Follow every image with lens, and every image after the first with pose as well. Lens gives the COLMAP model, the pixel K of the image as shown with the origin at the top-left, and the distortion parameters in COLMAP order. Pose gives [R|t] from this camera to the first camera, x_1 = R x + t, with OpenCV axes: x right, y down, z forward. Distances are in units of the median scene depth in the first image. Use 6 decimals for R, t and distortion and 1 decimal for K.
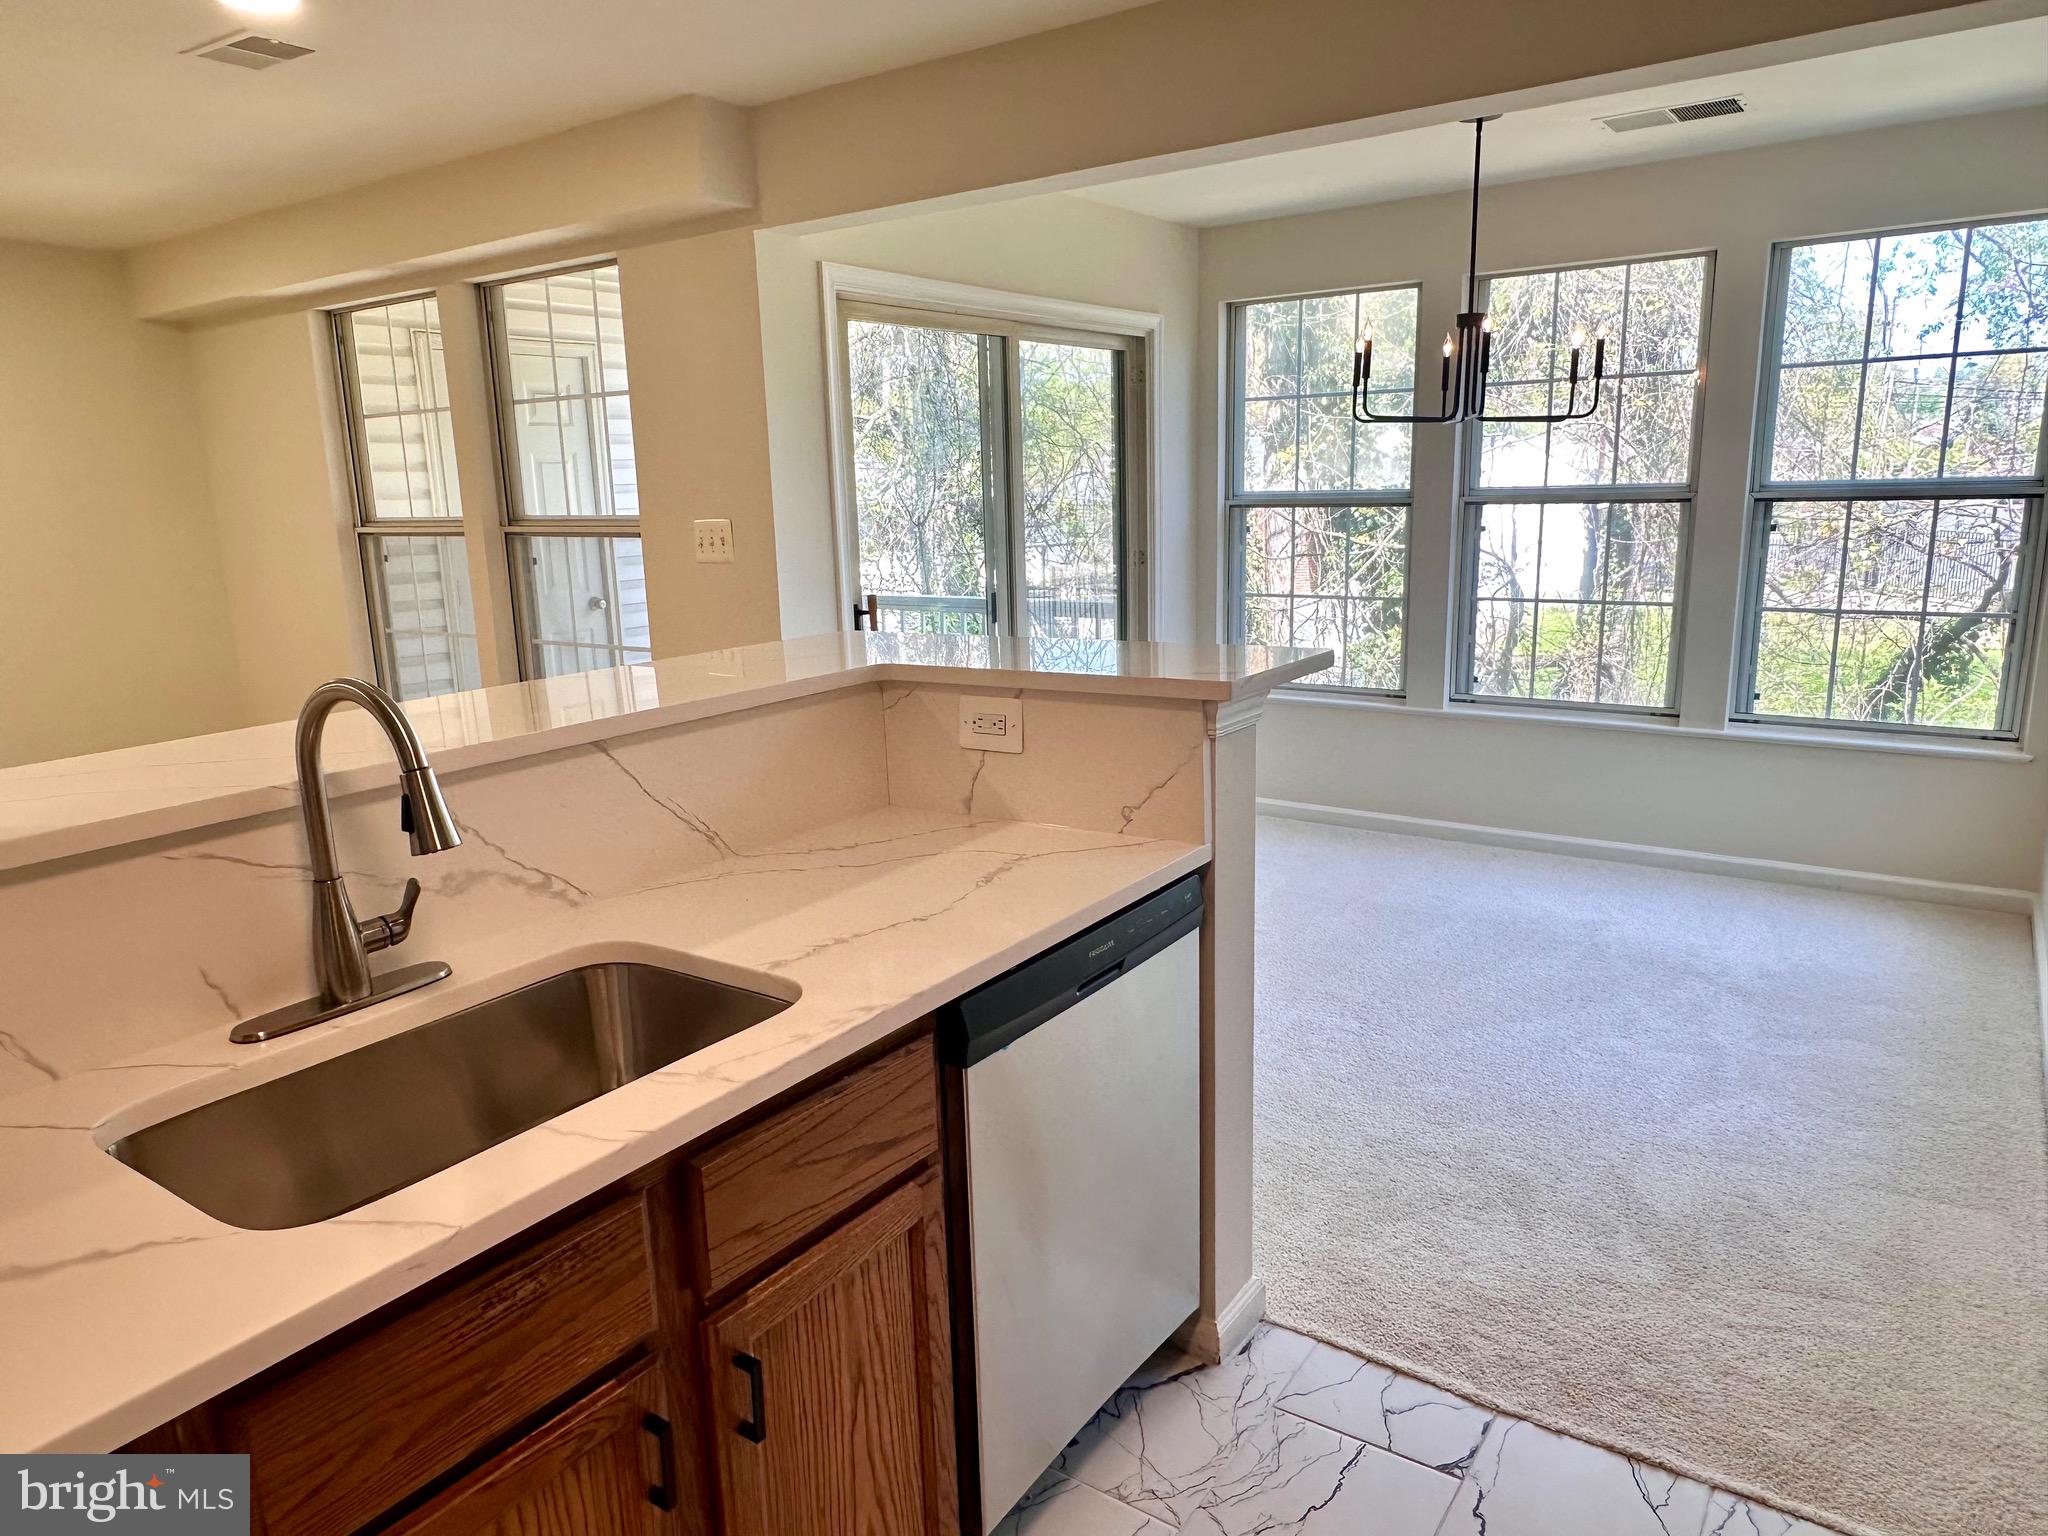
lens RADIAL K [[1333.3, 0, 1017.8], [0, 1333.3, 770.7], [0, 0, 1]] dist [-0.001878, 0.002505]
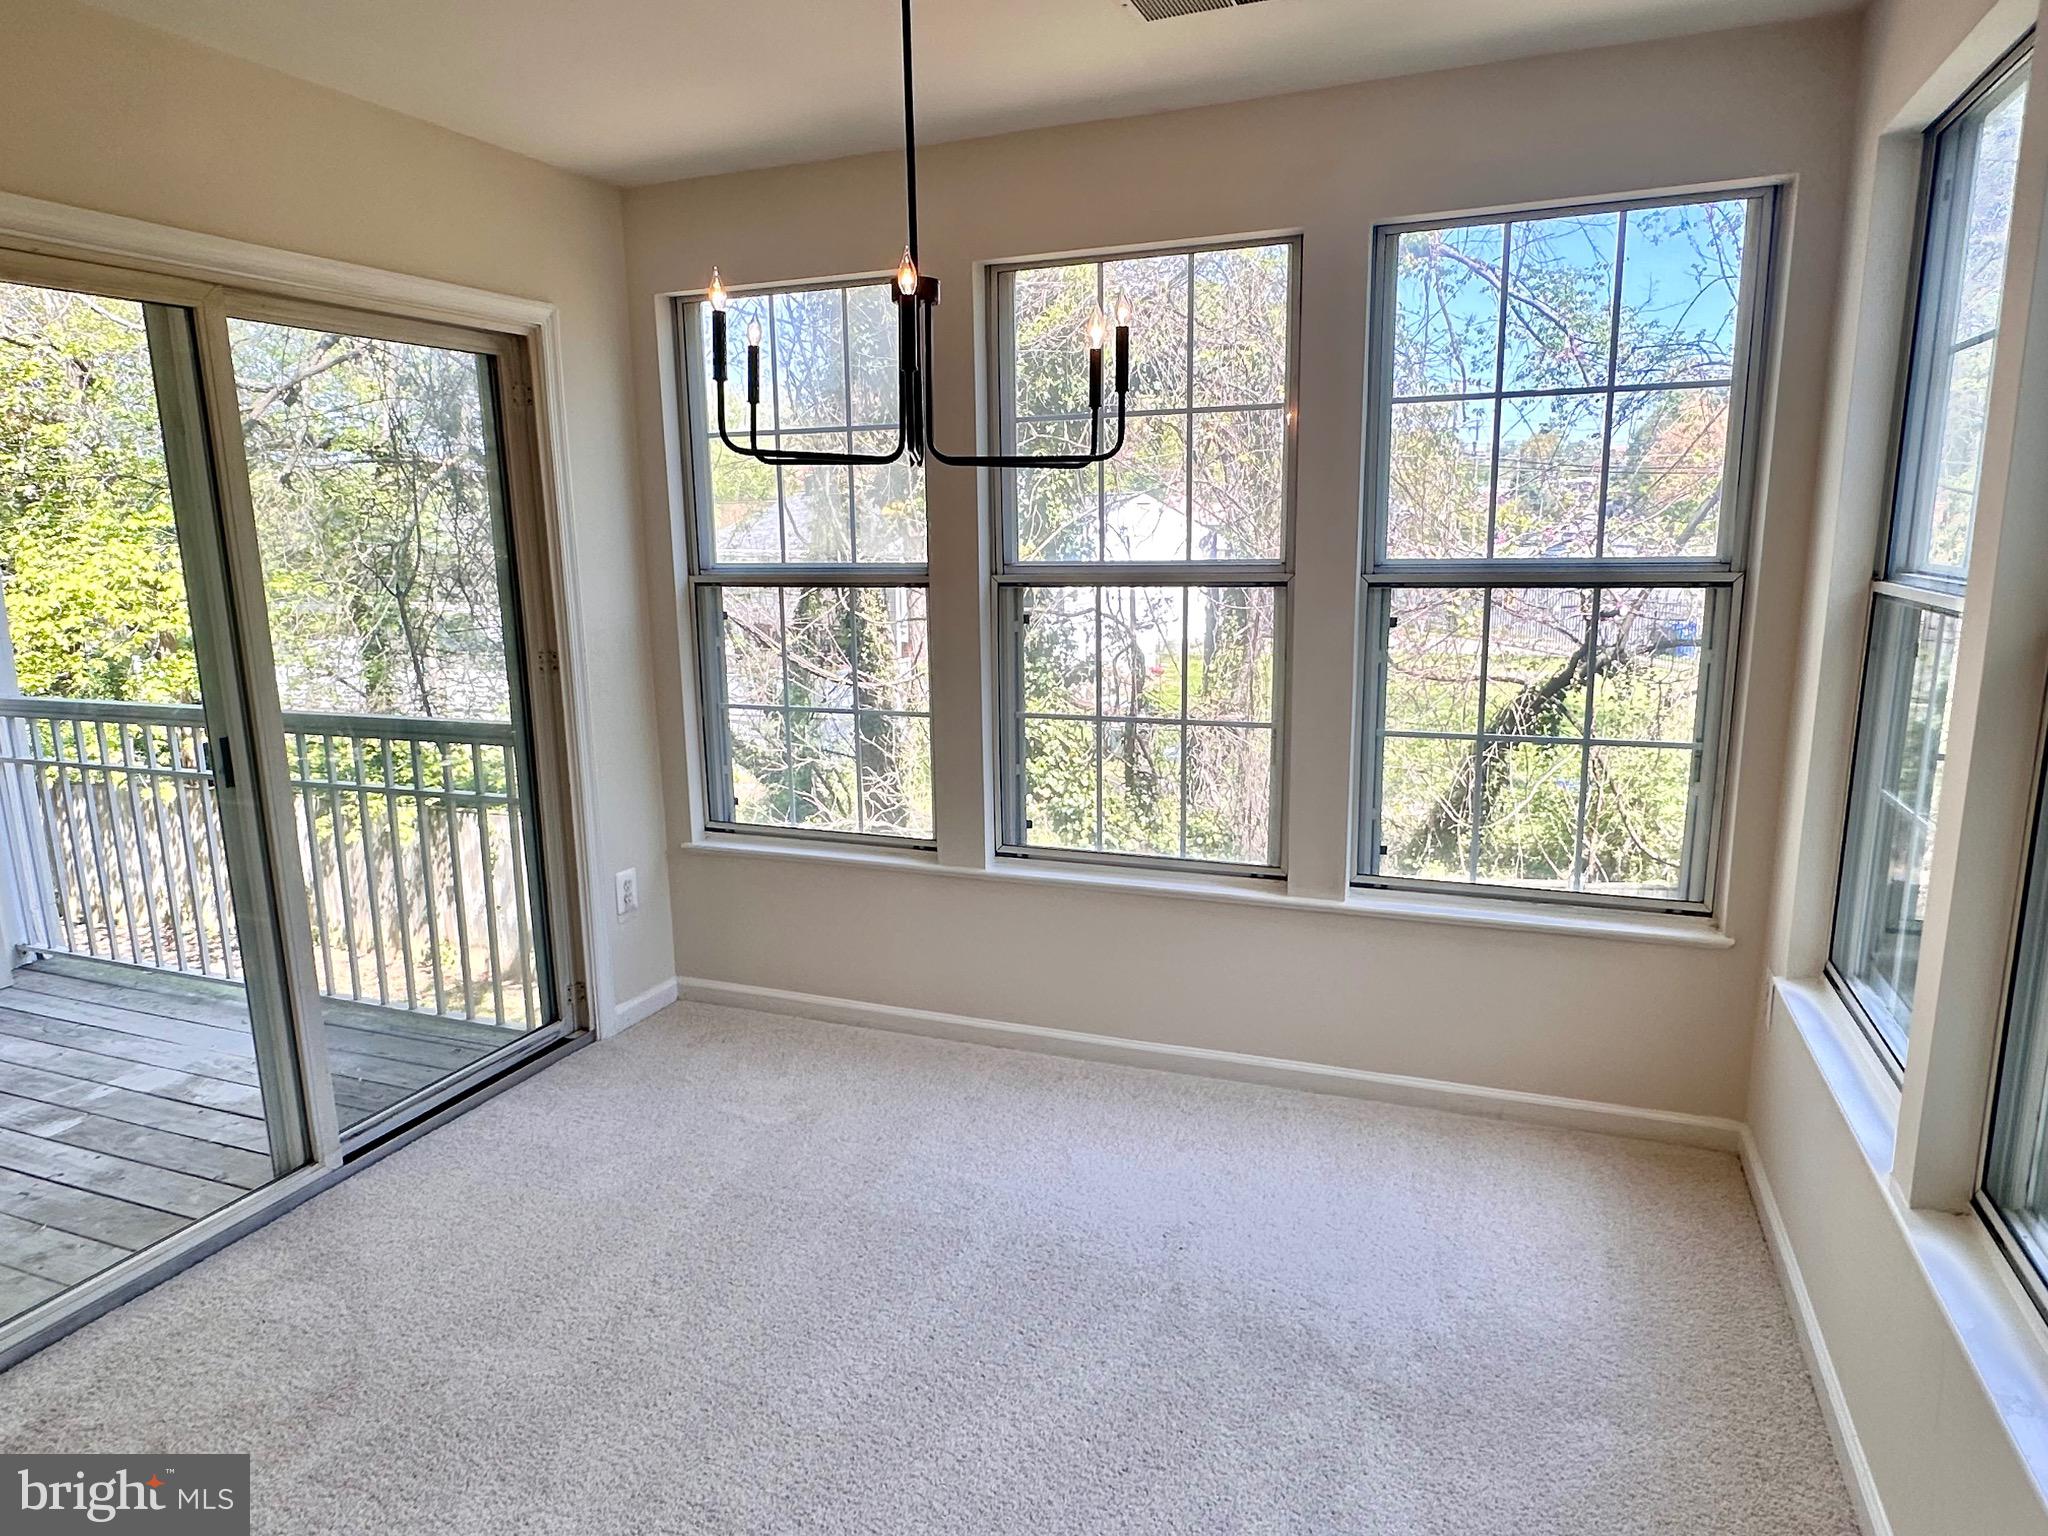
lens RADIAL K [[1258.4, 0, 1024.0], [0, 1258.4, 768.0], [0, 0, 1]] dist [-0.004517, -0.003454]
pose [[0.970800, -0.036050, 0.237168, 0.196684], [0.042835, 0.998805, -0.023519, -0.090853], [-0.236037, 0.032991, 0.971184, 0.366649]]
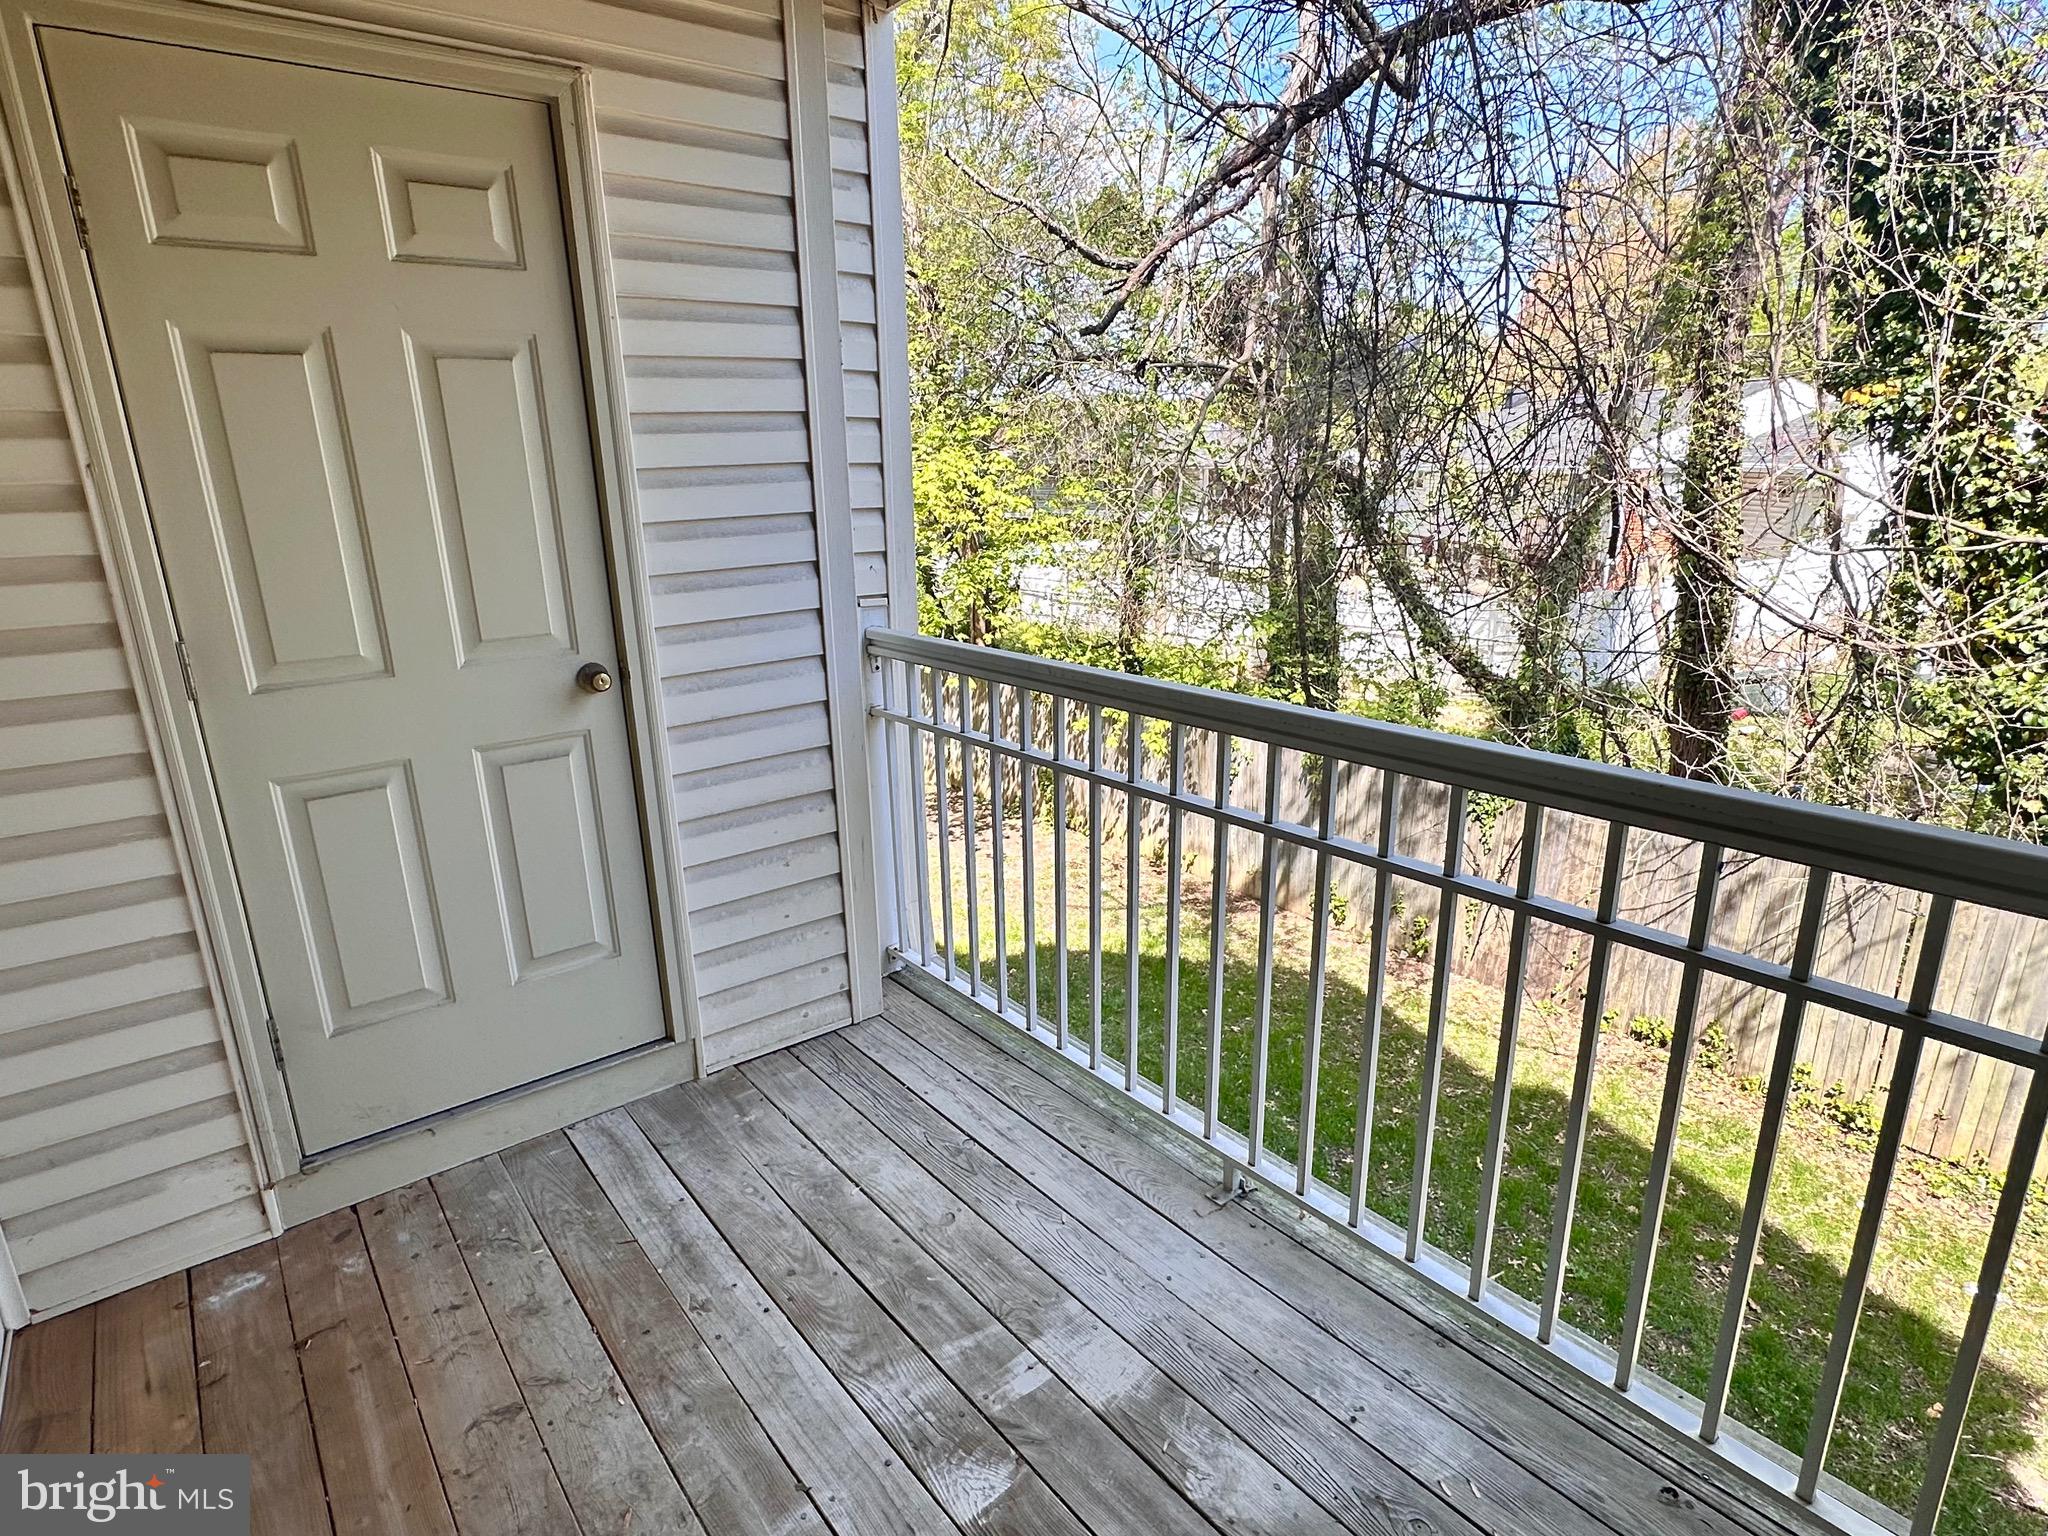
lens RADIAL K [[1086.6, 0, 1024.0], [0, 1086.6, 768.0], [0, 0, 1]] dist [-0.079799, -0.000081]
pose [[0.960630, 0.083909, -0.264859, -0.107560], [-0.064558, 0.994625, 0.080954, -0.179404], [0.270228, -0.060668, 0.960883, 0.927739]]
